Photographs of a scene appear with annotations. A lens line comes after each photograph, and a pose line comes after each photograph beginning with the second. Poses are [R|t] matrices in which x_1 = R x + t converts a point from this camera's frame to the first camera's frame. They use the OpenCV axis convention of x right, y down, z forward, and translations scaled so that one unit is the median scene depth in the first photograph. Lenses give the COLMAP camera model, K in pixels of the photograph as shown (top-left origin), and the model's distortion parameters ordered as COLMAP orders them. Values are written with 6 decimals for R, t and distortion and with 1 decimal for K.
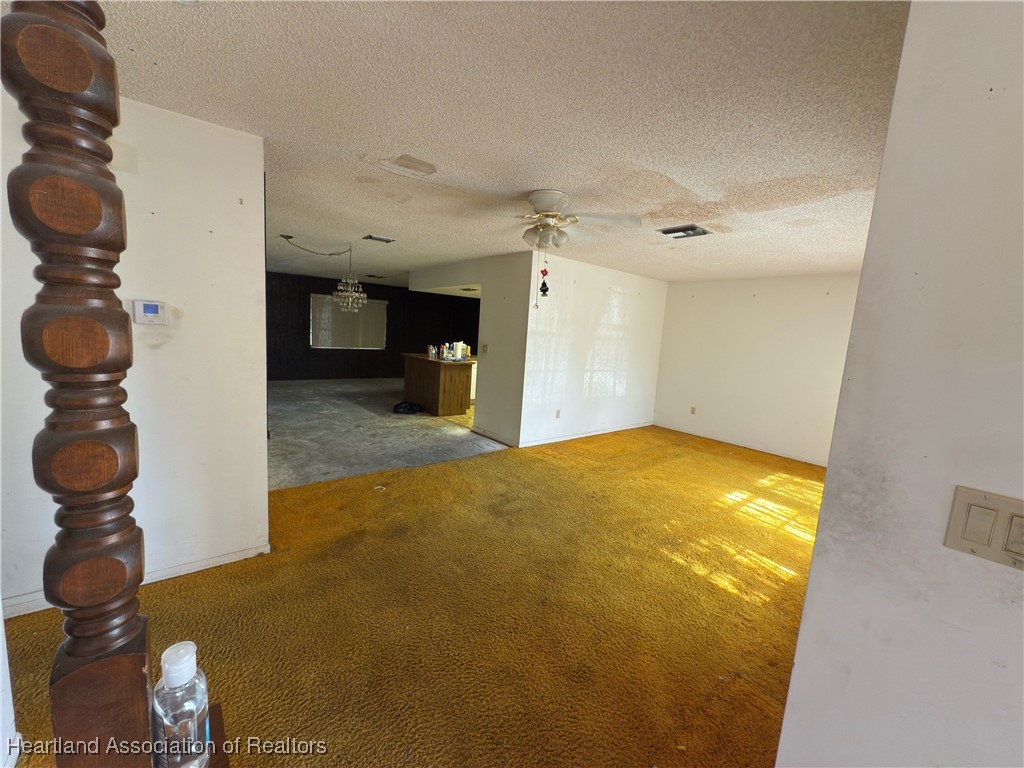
lens RADIAL K [[410.3, 0, 511.8], [0, 410.3, 382.6], [0, 0, 1]] dist [0.000164, 0.000005]
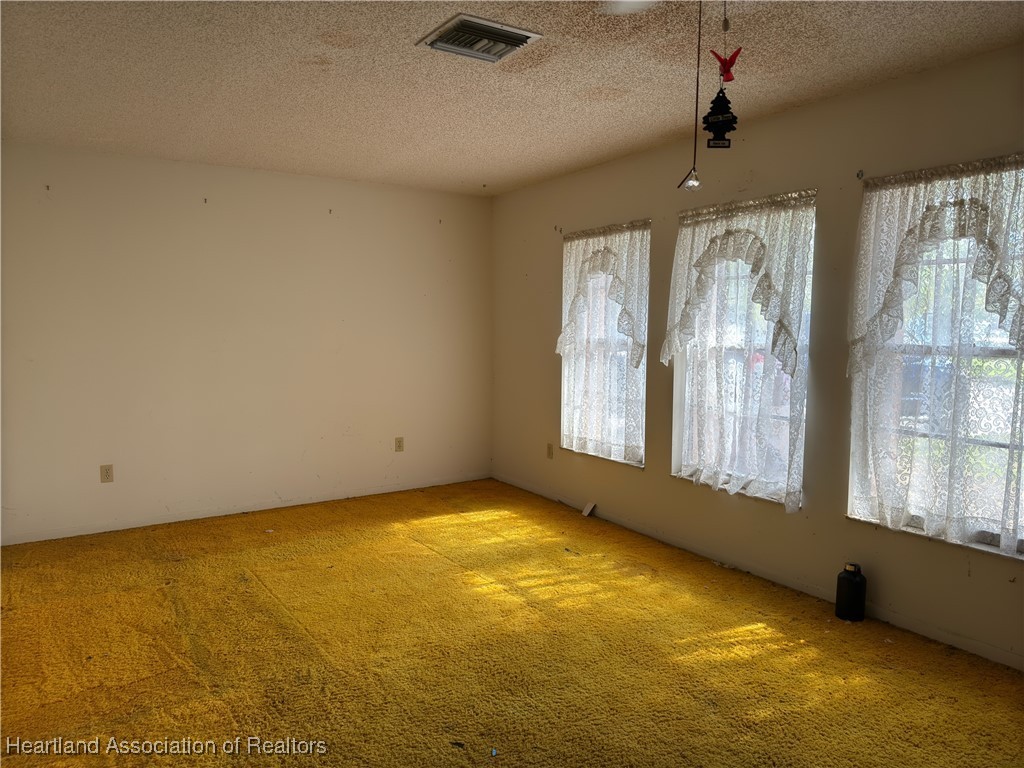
lens RADIAL K [[715.7, 0, 510.7], [0, 715.7, 382.0], [0, 0, 1]] dist [-0.000642, -0.004474]
pose [[0.132269, -0.152864, 0.979356, -0.337779], [0.140681, 0.980930, 0.134110, -0.107257], [-0.981180, 0.120038, 0.151252, 0.836849]]
